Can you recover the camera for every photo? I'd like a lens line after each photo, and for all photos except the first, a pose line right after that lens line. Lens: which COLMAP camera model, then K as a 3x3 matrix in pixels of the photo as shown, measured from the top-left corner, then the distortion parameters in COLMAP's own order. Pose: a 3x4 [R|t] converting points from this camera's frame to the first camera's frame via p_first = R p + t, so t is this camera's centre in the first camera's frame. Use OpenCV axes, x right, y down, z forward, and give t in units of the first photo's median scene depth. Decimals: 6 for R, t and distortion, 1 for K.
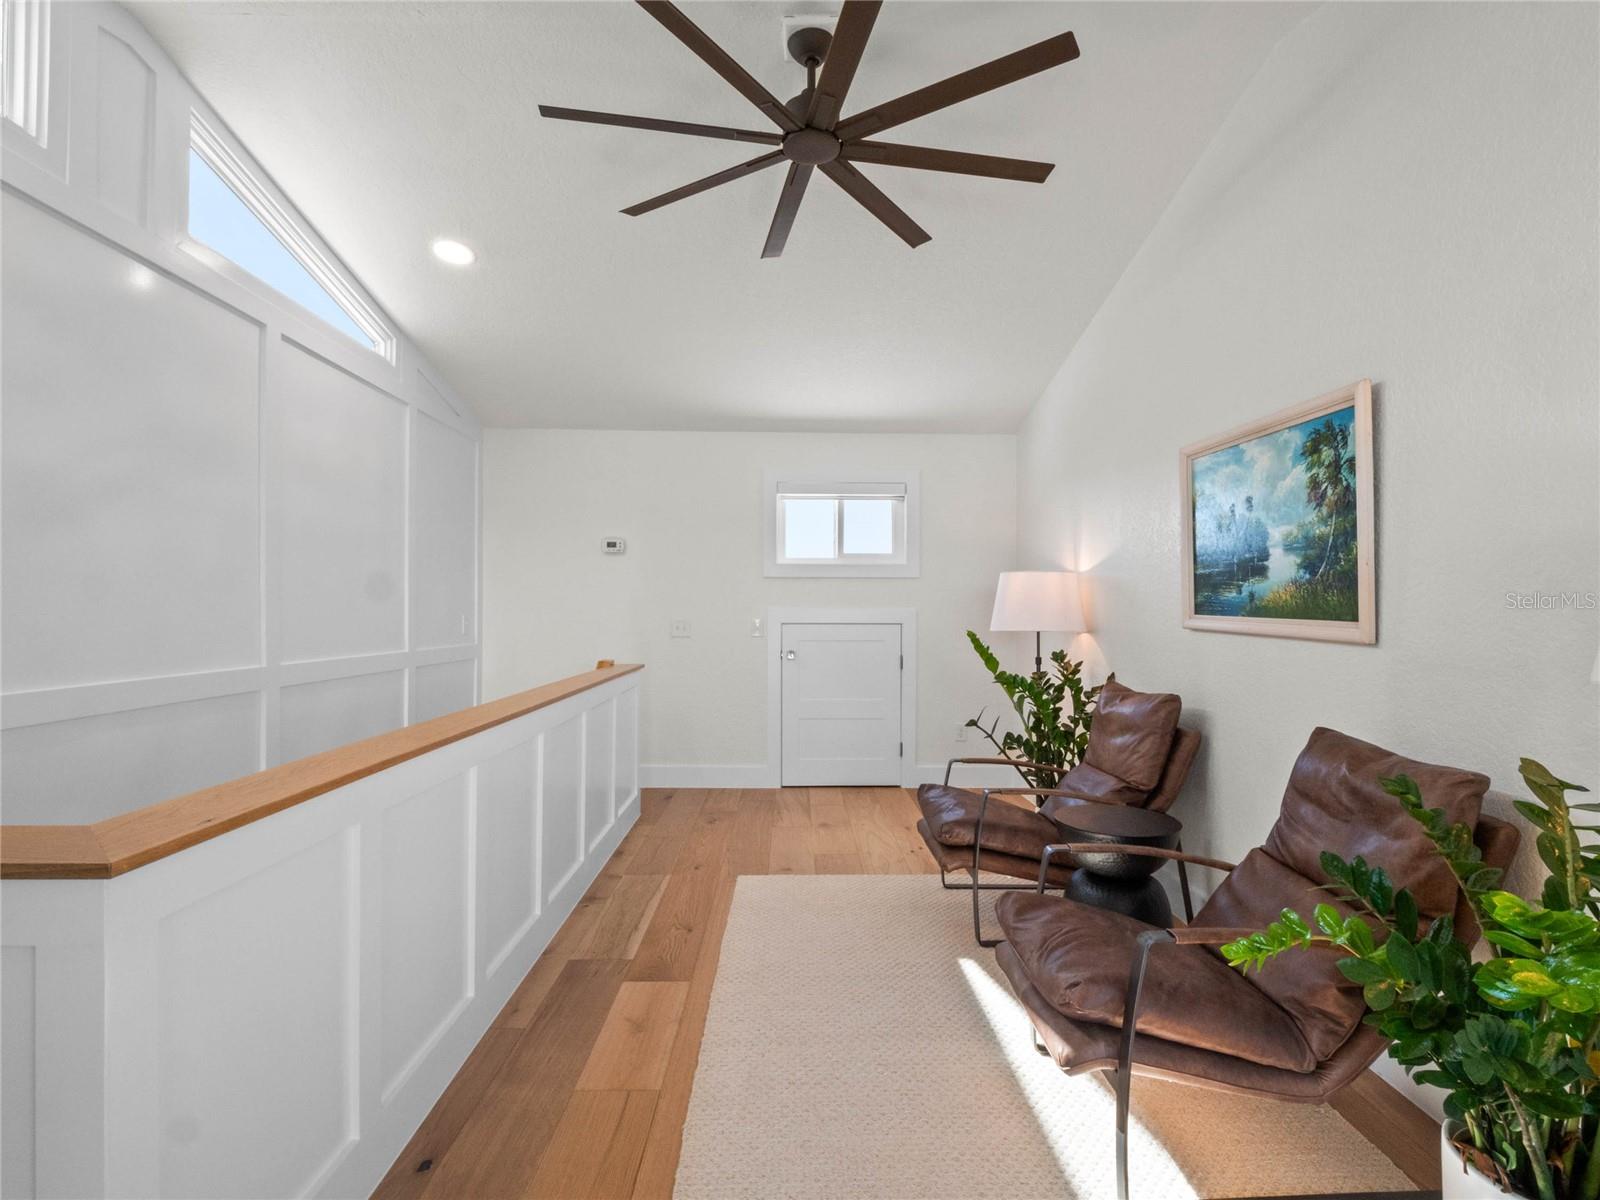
lens RADIAL K [[807.1, 0, 806.1], [0, 807.1, 606.7], [0, 0, 1]] dist [0.003322, -0.005506]
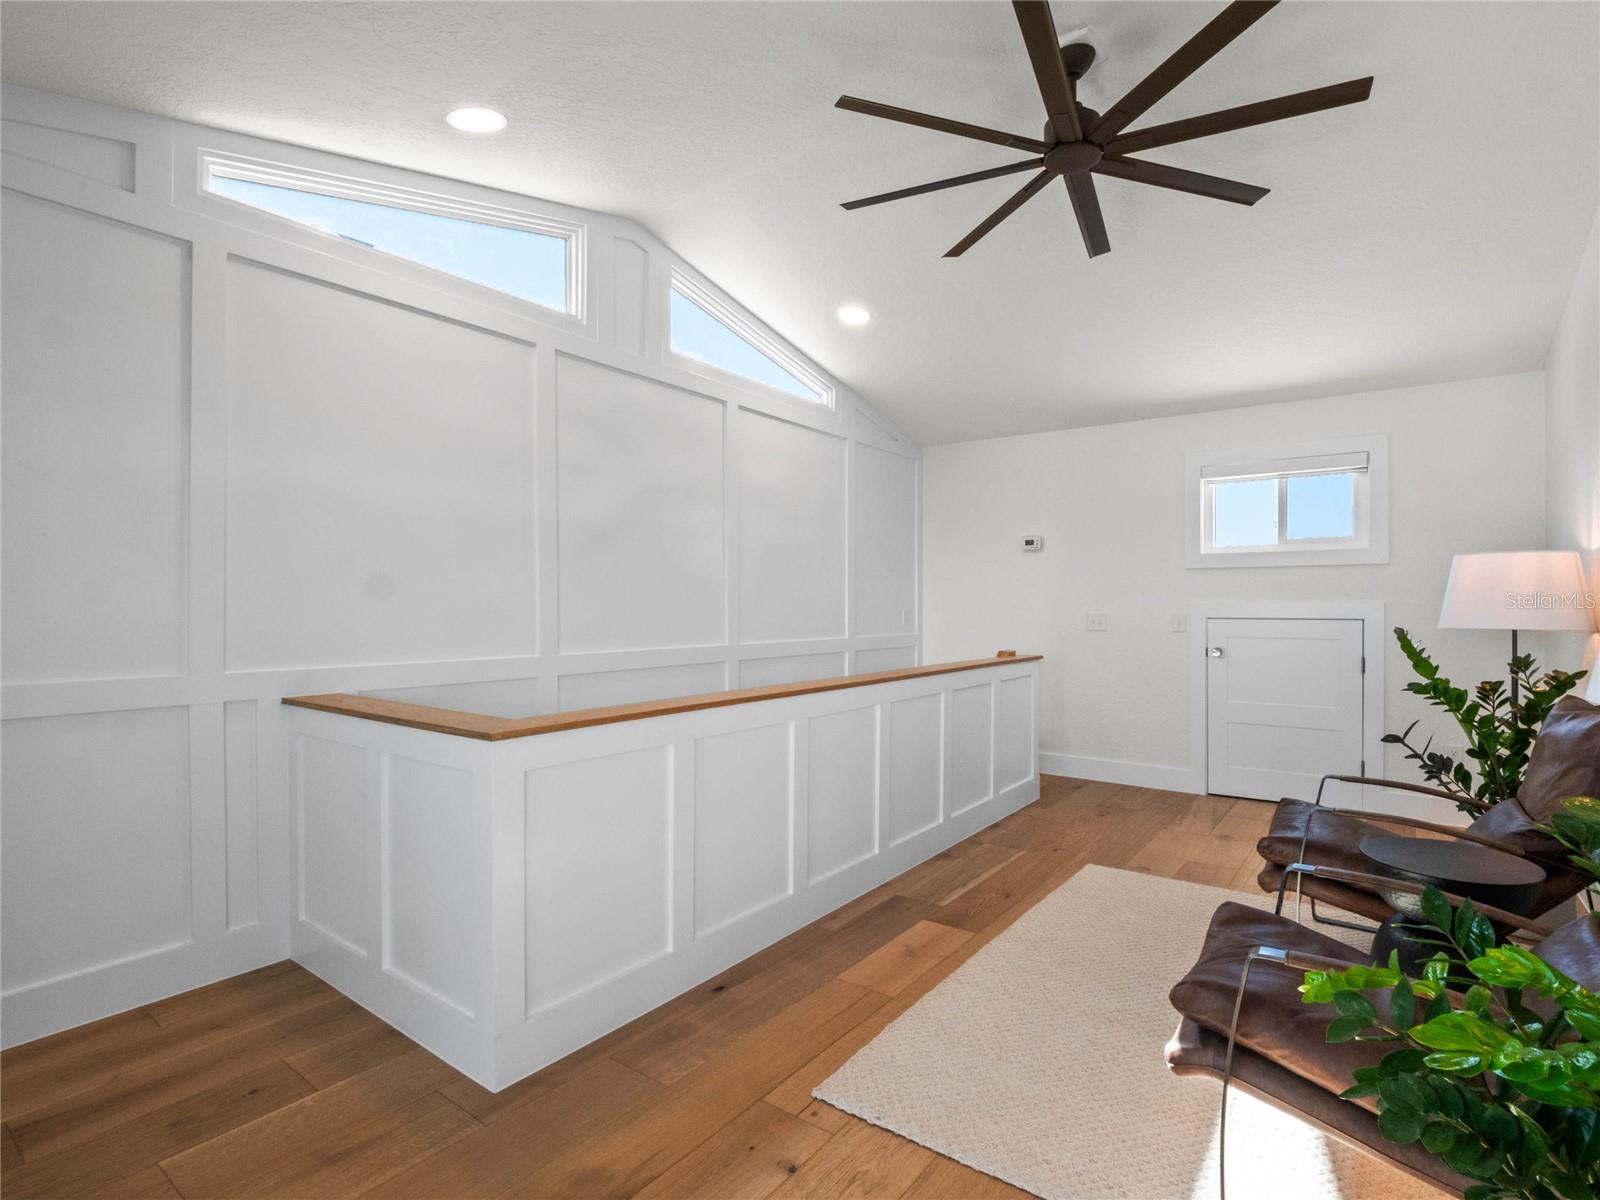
lens RADIAL K [[807.1, 0, 815.7], [0, 807.1, 600.5], [0, 0, 1]] dist [0.003322, -0.005506]
pose [[0.796587, -0.006158, -0.604492, 0.251108], [0.005126, 0.999981, -0.003432, 0.002360], [0.604502, -0.000365, 0.796604, -0.020778]]
